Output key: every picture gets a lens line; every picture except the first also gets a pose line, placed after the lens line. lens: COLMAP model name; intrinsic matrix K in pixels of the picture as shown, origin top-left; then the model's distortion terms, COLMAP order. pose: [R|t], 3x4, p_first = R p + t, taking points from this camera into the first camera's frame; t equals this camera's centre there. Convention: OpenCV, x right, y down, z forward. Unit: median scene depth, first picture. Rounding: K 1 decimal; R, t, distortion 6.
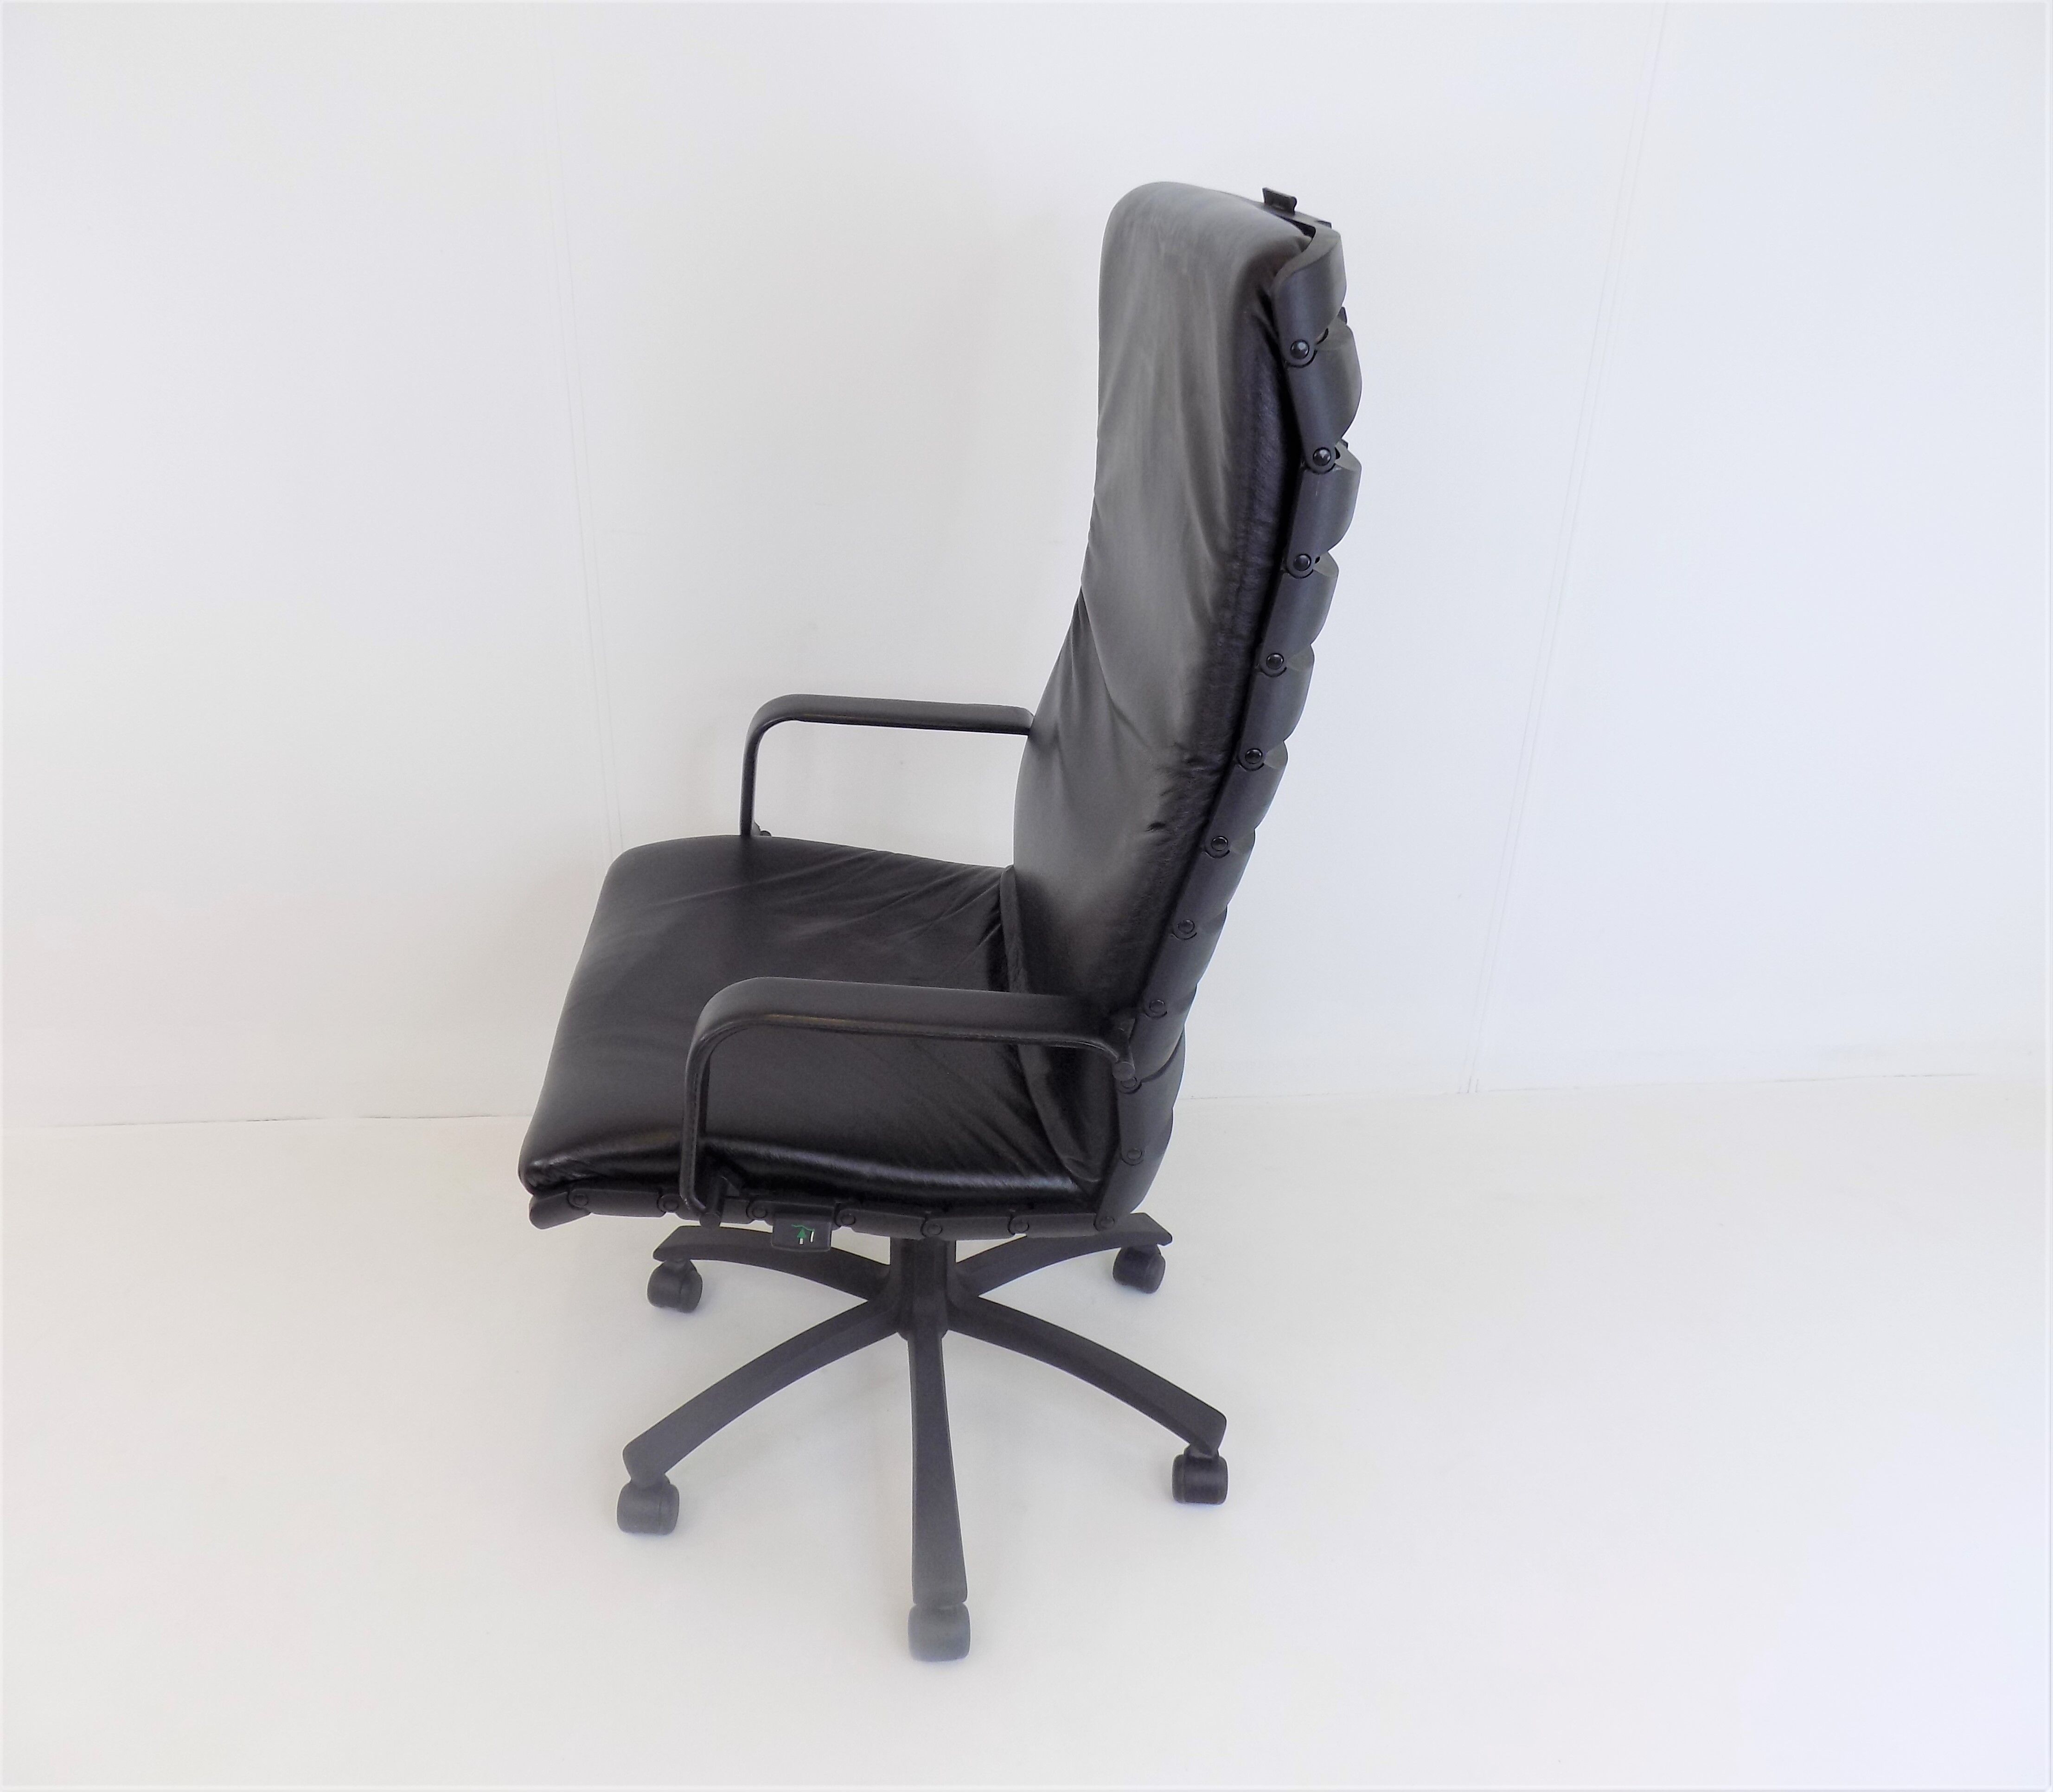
lens RADIAL K [[1623.1, 0, 1026.5], [0, 1623.1, 896.0], [0, 0, 1]] dist [-0.002841, -0.005518]
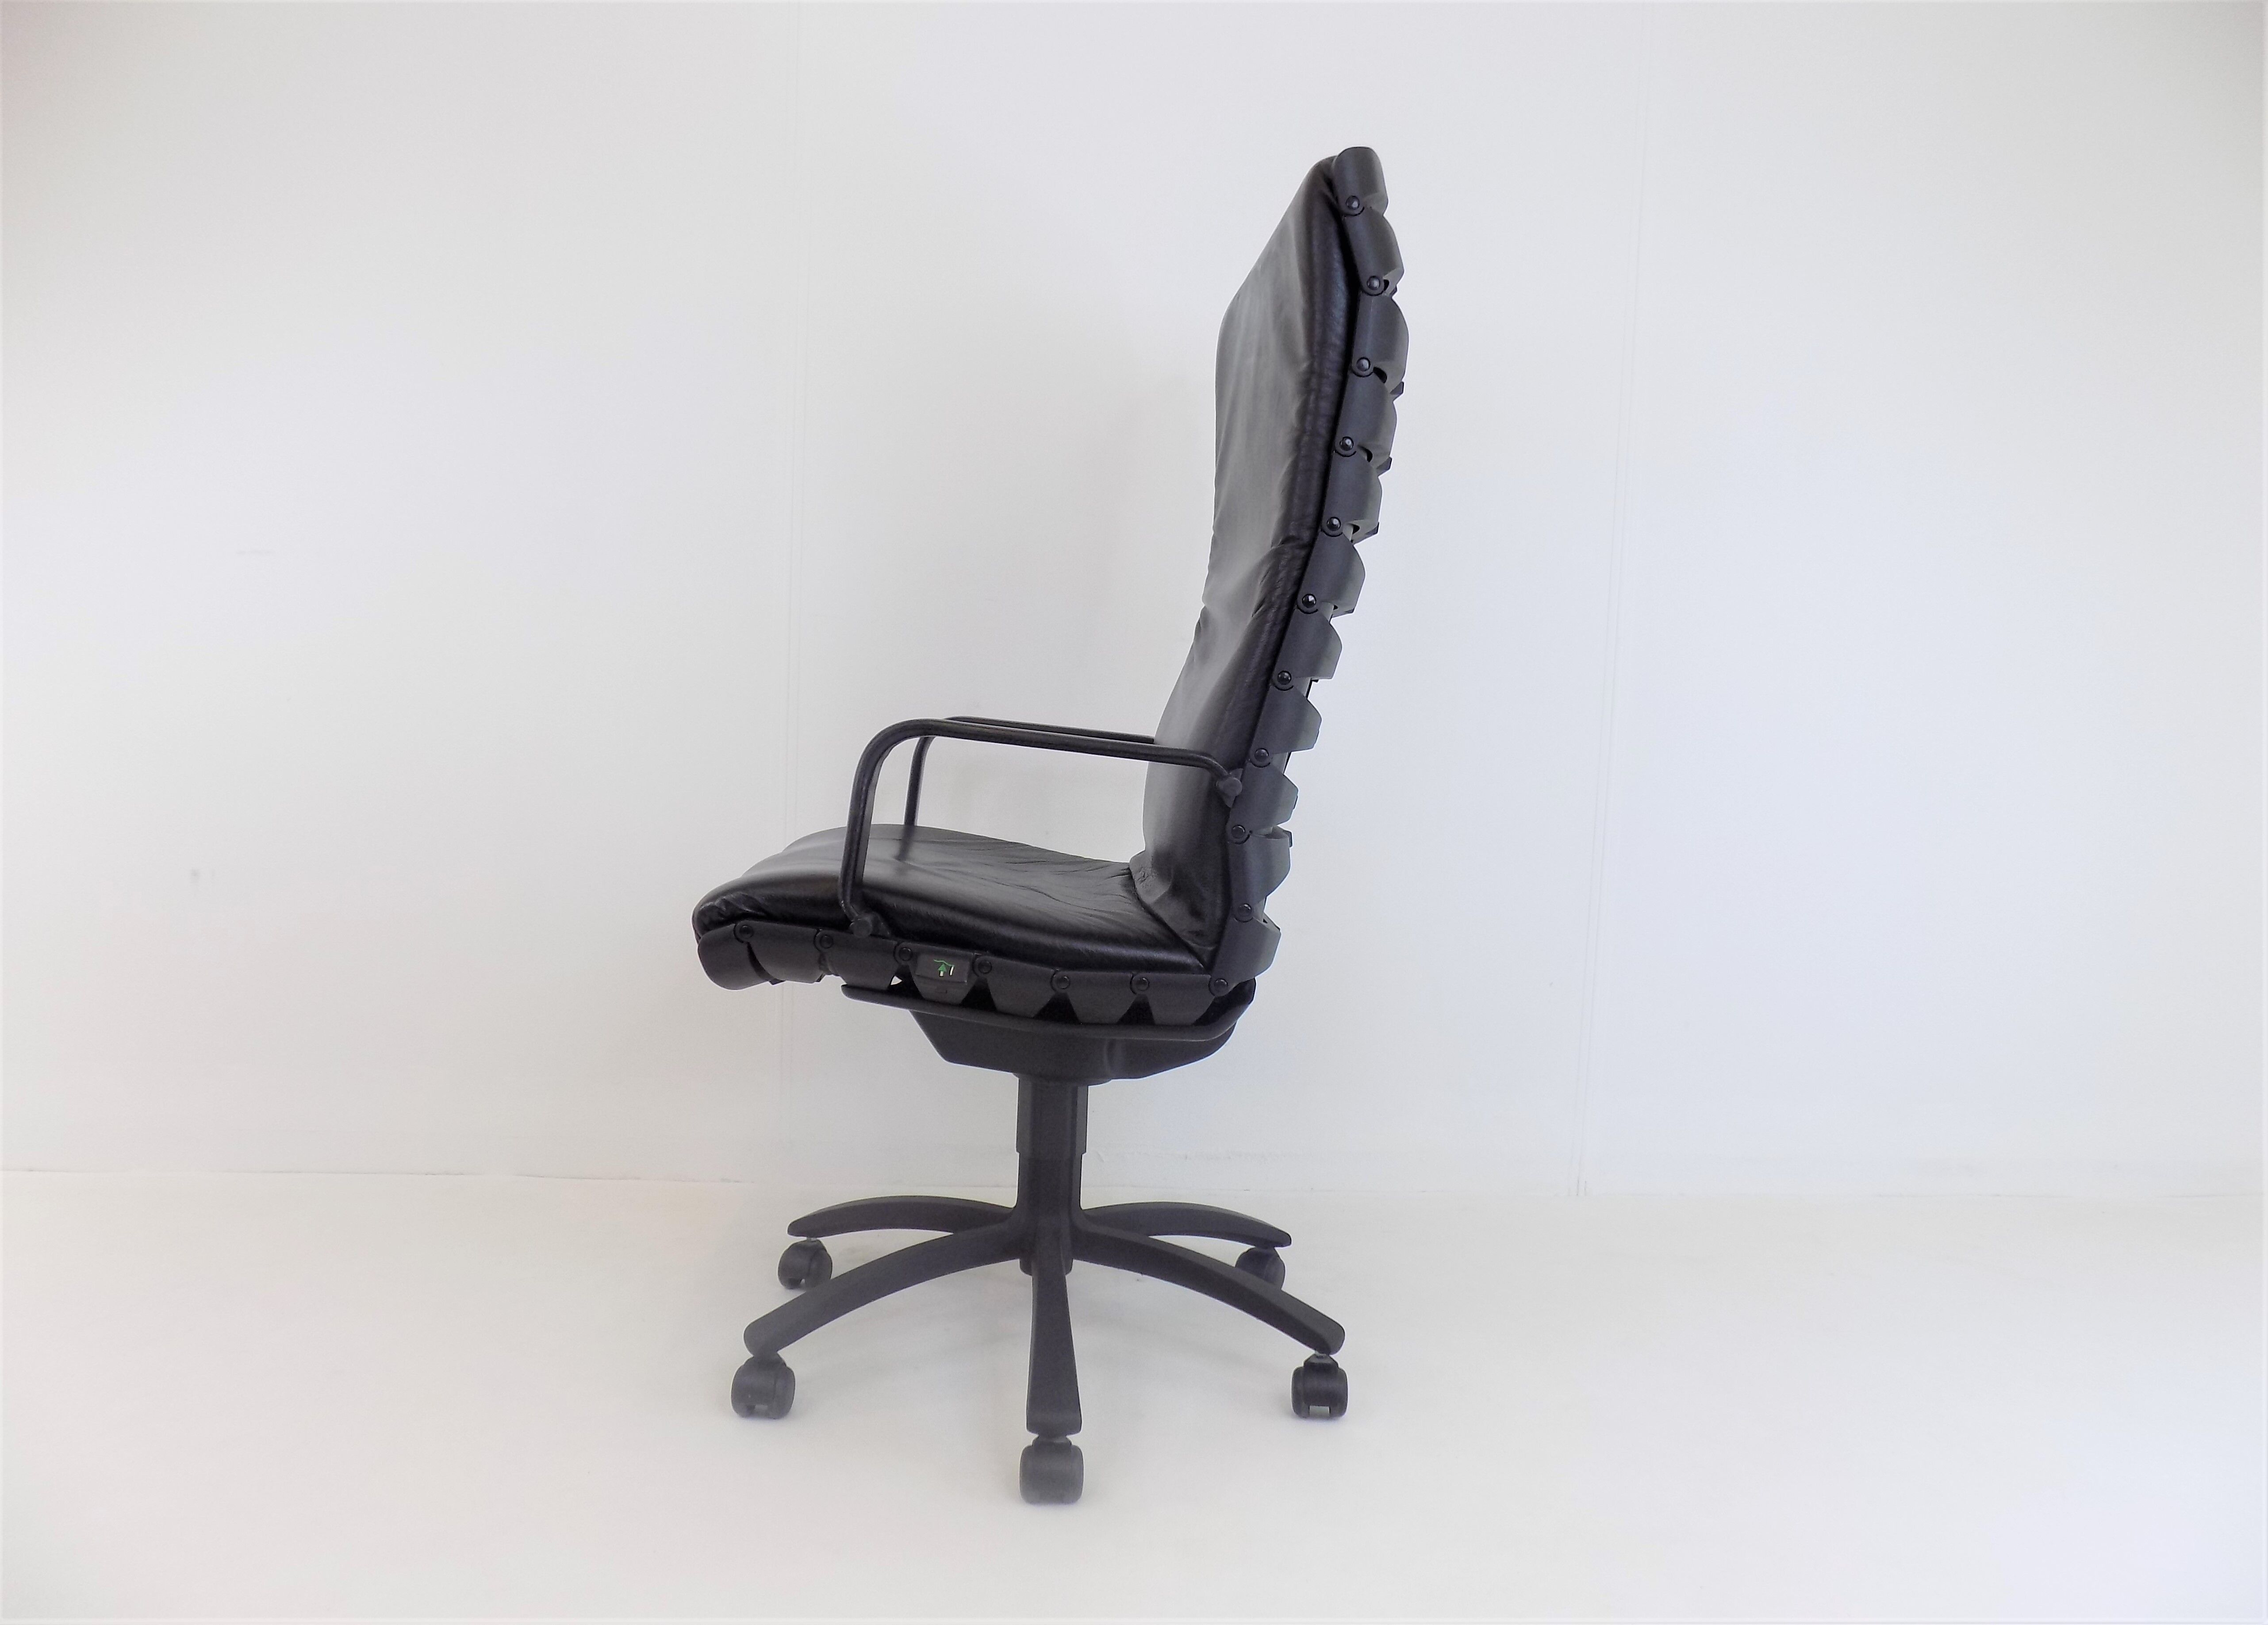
lens RADIAL K [[1539.5, 0, 1134.0], [0, 1539.5, 812.5], [0, 0, 1]] dist [0.009855, 0.004519]
pose [[0.999676, 0.011481, -0.022706, 0.014009], [-0.019351, 0.922500, -0.385512, 0.495284], [0.016520, 0.385827, 0.922423, -0.004726]]
